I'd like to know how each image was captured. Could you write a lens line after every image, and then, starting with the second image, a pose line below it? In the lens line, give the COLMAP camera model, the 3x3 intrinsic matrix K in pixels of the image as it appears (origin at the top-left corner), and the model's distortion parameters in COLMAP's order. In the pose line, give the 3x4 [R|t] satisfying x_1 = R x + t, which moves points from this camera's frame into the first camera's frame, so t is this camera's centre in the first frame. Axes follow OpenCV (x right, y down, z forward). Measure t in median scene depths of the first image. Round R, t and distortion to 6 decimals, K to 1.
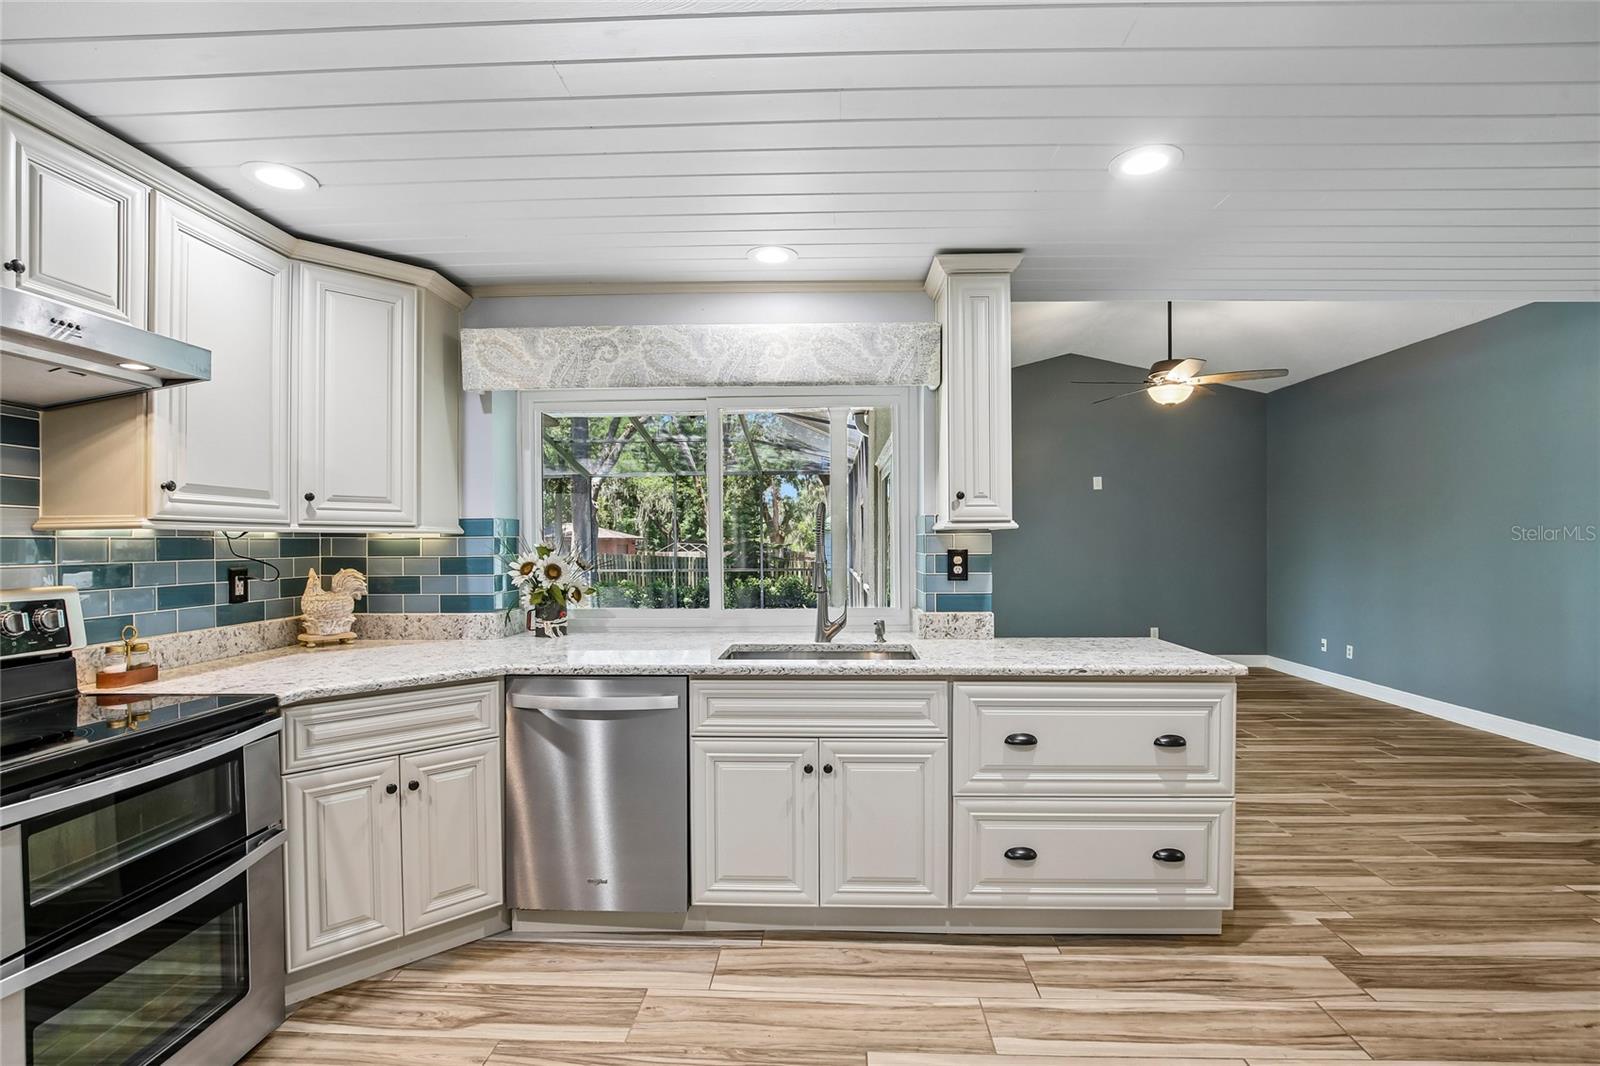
lens RADIAL K [[750.1, 0, 800.0], [0, 750.1, 533.0], [0, 0, 1]] dist [-0.030613, 0.000484]
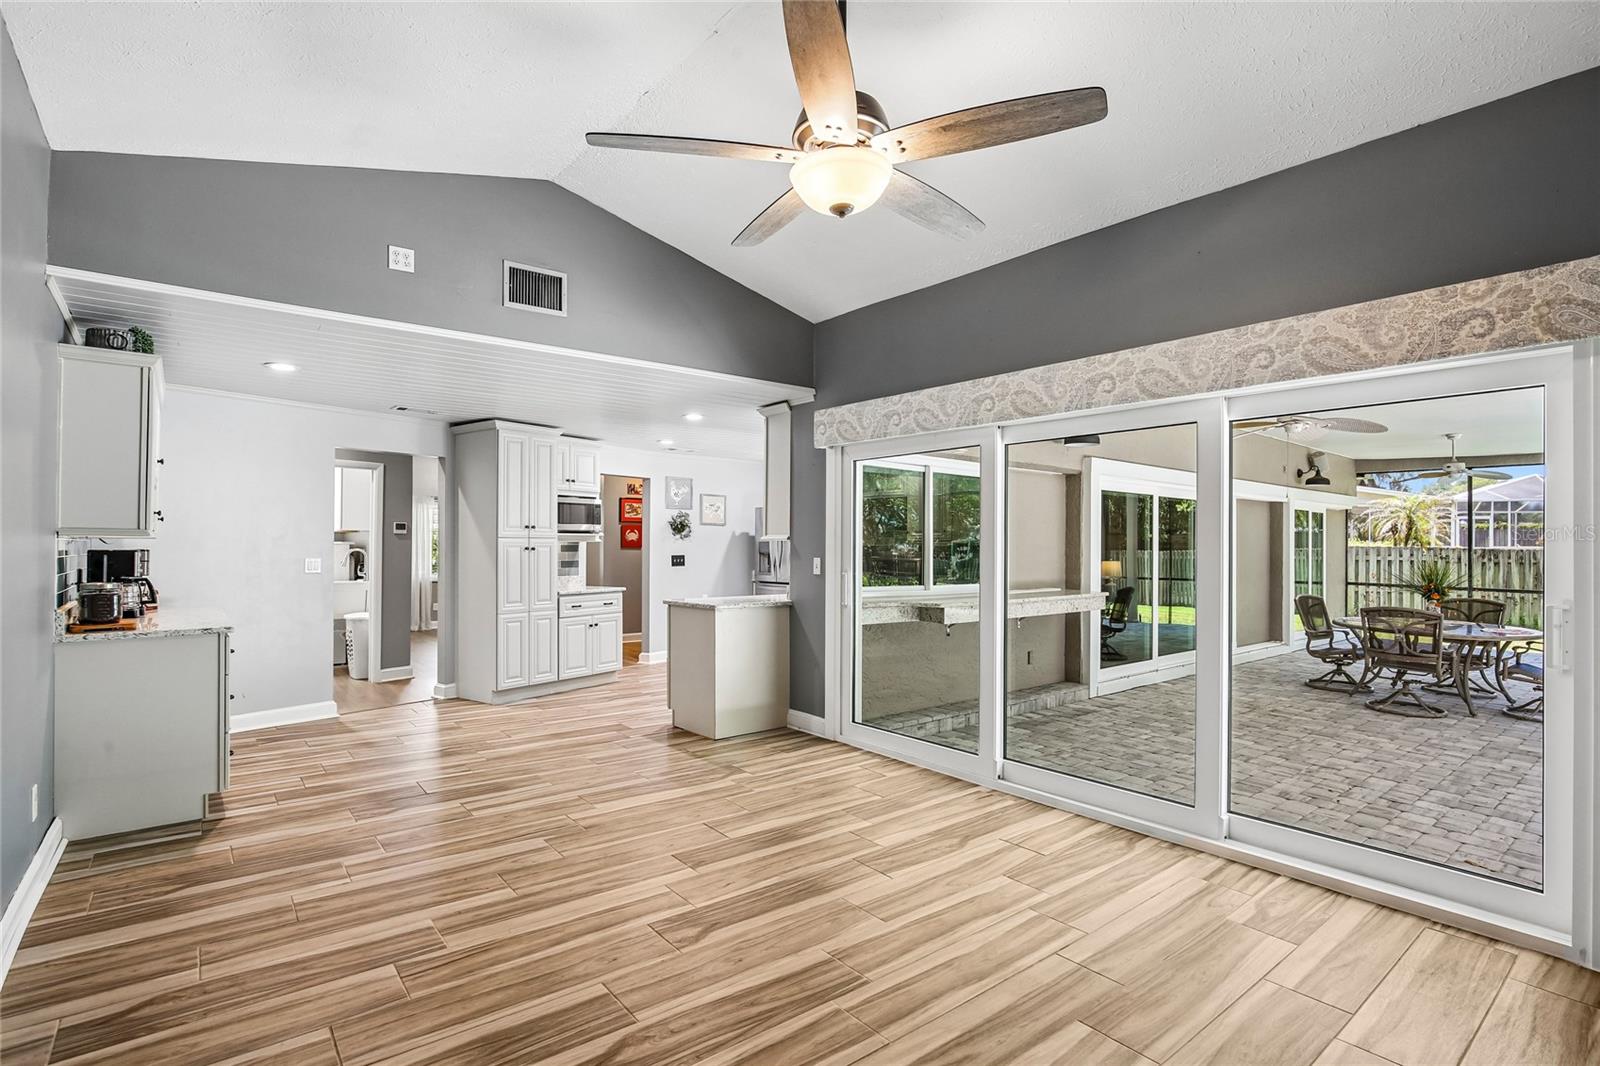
lens RADIAL K [[766.7, 0, 776.5], [0, 766.7, 538.3], [0, 0, 1]] dist [-0.021300, -0.000073]
pose [[-0.765643, -0.011051, -0.643171, 1.539735], [0.000400, 0.999844, -0.017656, 0.030188], [0.643266, -0.013775, -0.765519, 2.520106]]
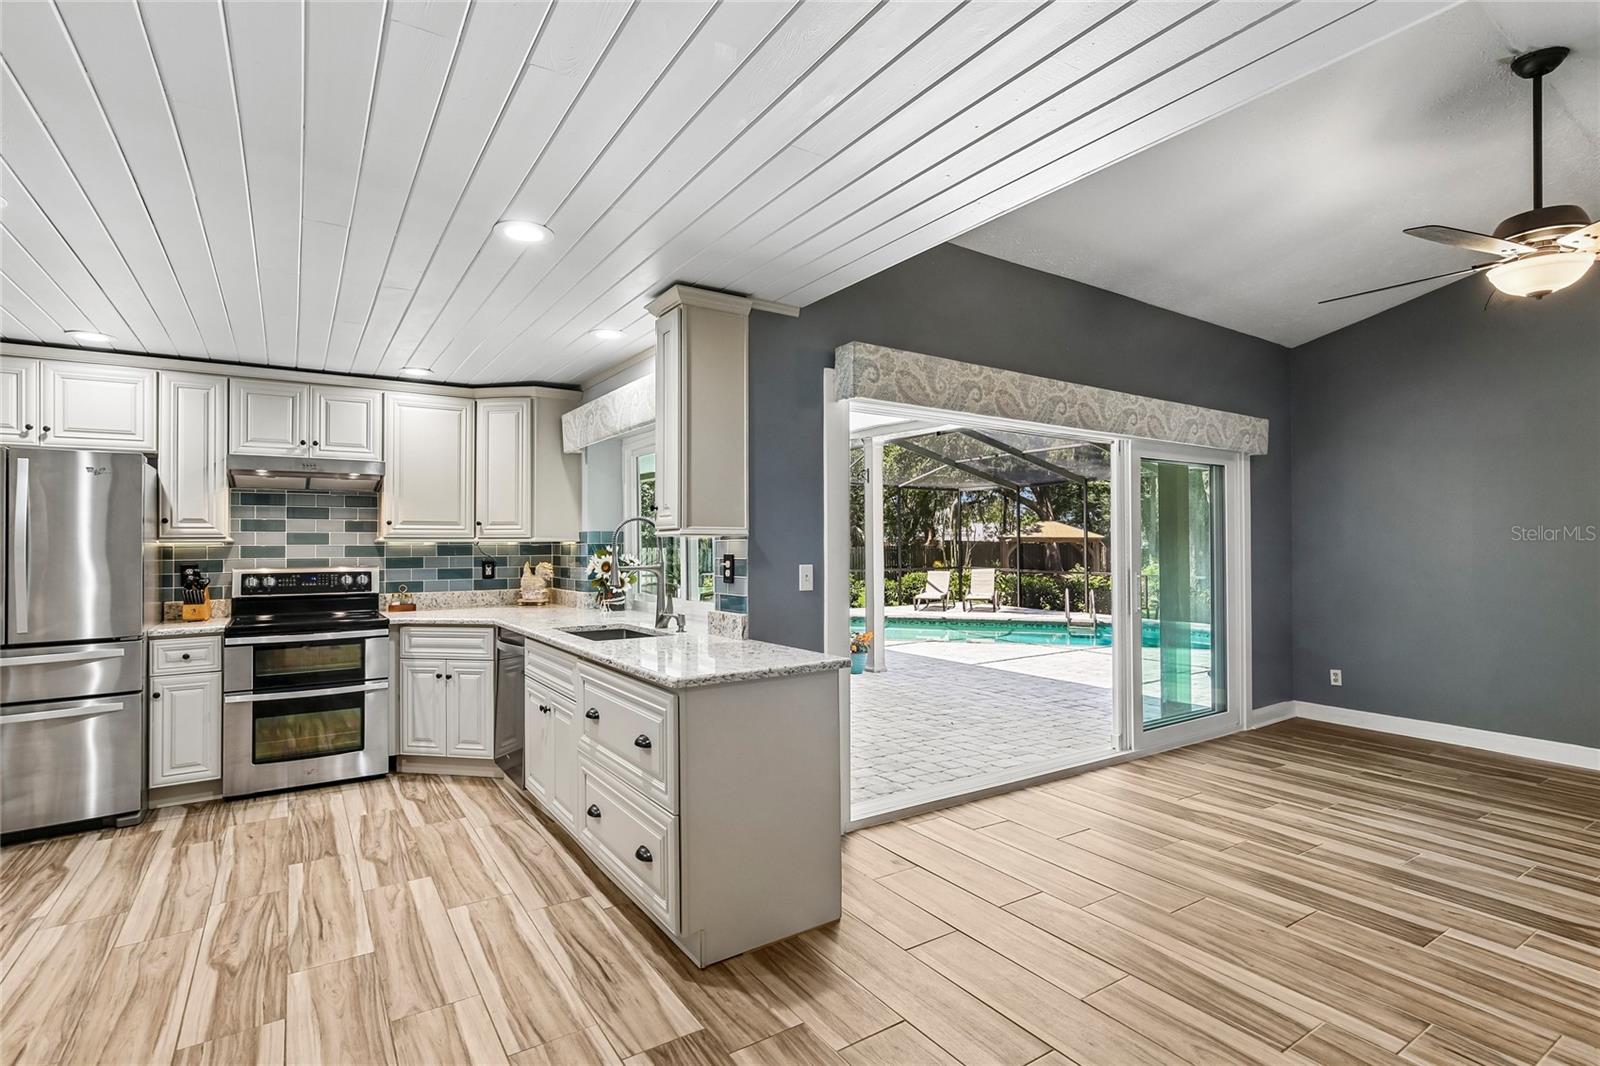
lens RADIAL K [[770.1, 0, 786.6], [0, 770.1, 532.6], [0, 0, 1]] dist [-0.001015, 0.000382]
pose [[0.576623, -0.013901, -0.816892, 1.237336], [0.010027, 0.999900, -0.009938, 0.002517], [0.816949, -0.002460, 0.576705, 0.453221]]
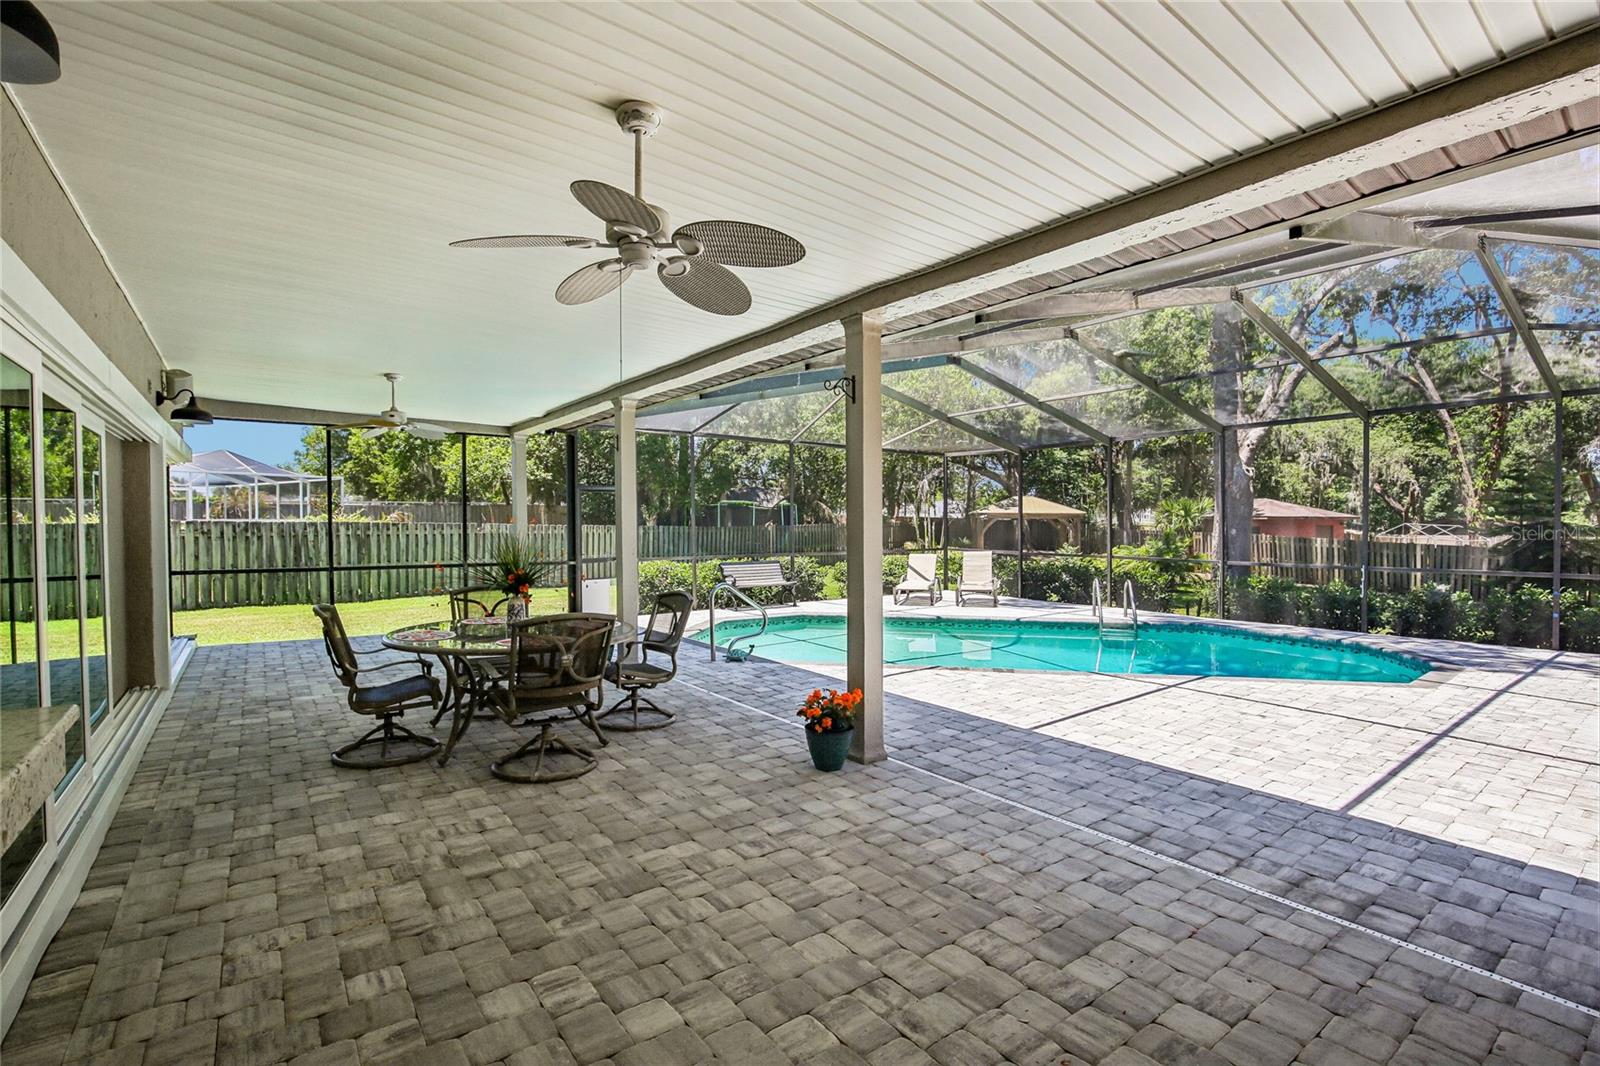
lens RADIAL K [[730.8, 0, 800.0], [0, 730.8, 533.0], [0, 0, 1]] dist [-0.027279, 0.000335]
pose [[0.629905, 0.010991, -0.776595, 0.015732], [0.009605, 0.999713, 0.021940, 0.017190], [0.776613, -0.021279, 0.629618, 1.458725]]
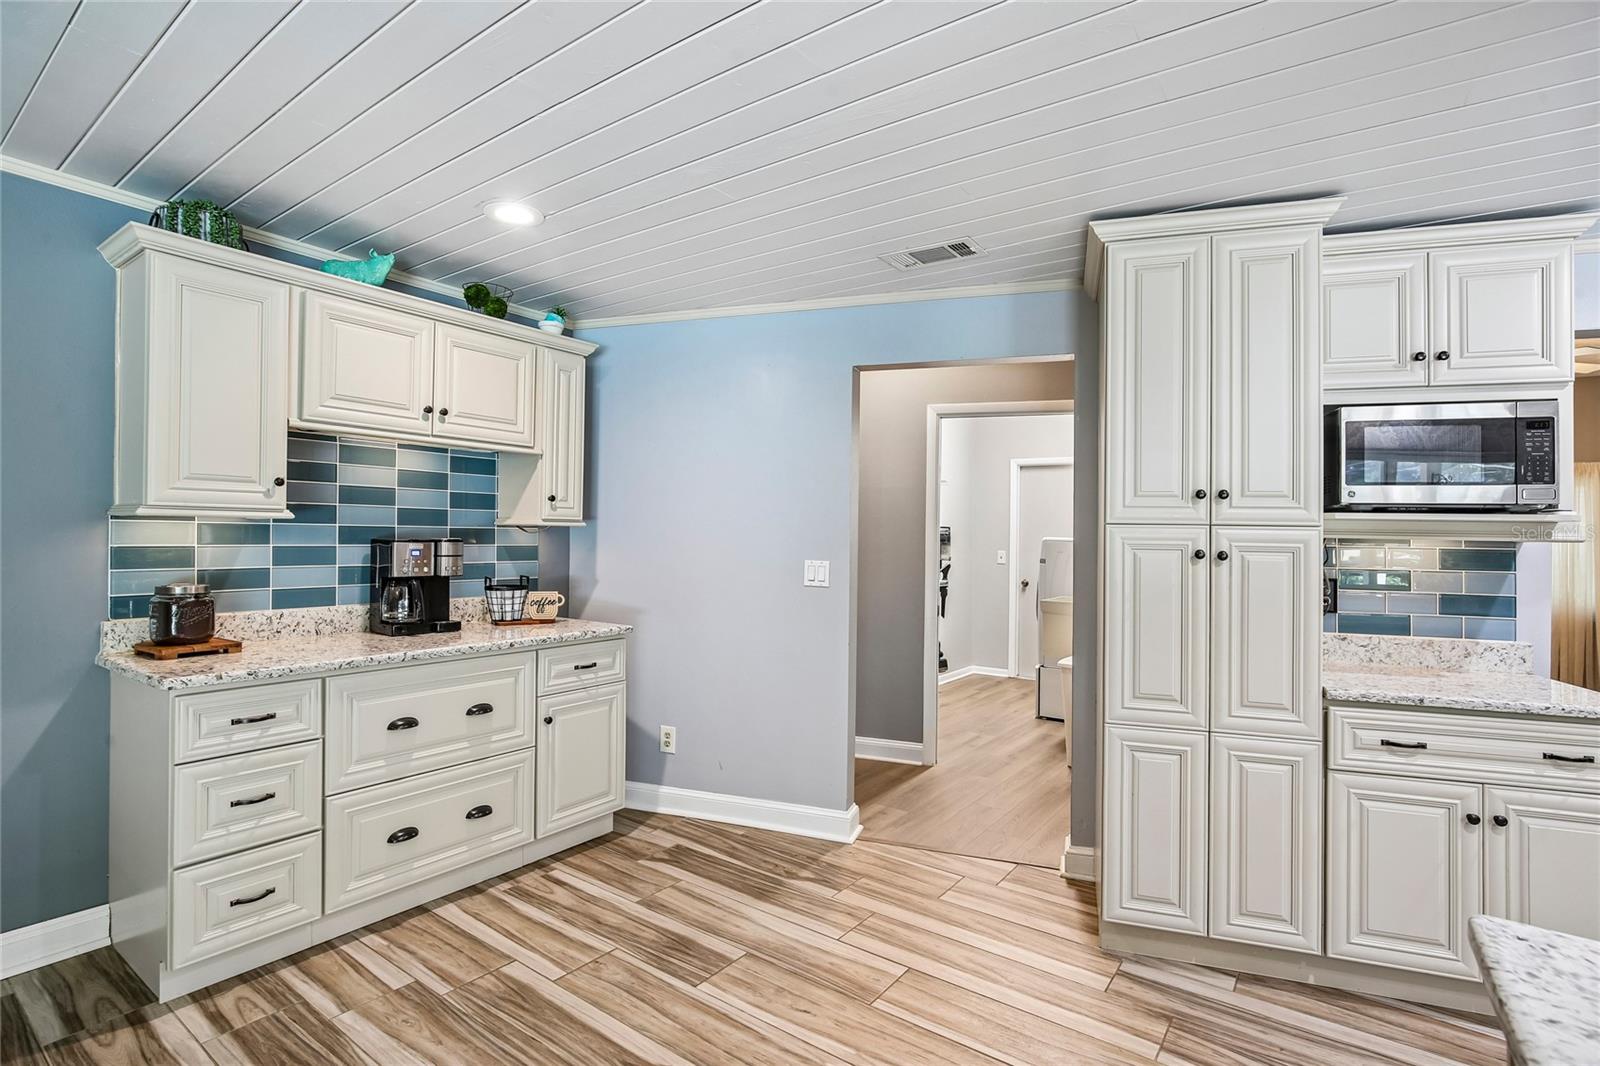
lens RADIAL K [[768.0, 0, 796.3], [0, 768.0, 525.5], [0, 0, 1]] dist [-0.020794, 0.000090]
pose [[-0.832472, -0.009210, 0.553991, 0.561745], [-0.023997, 0.999523, -0.019442, 0.015199], [-0.553547, -0.029479, -0.832296, 1.232227]]
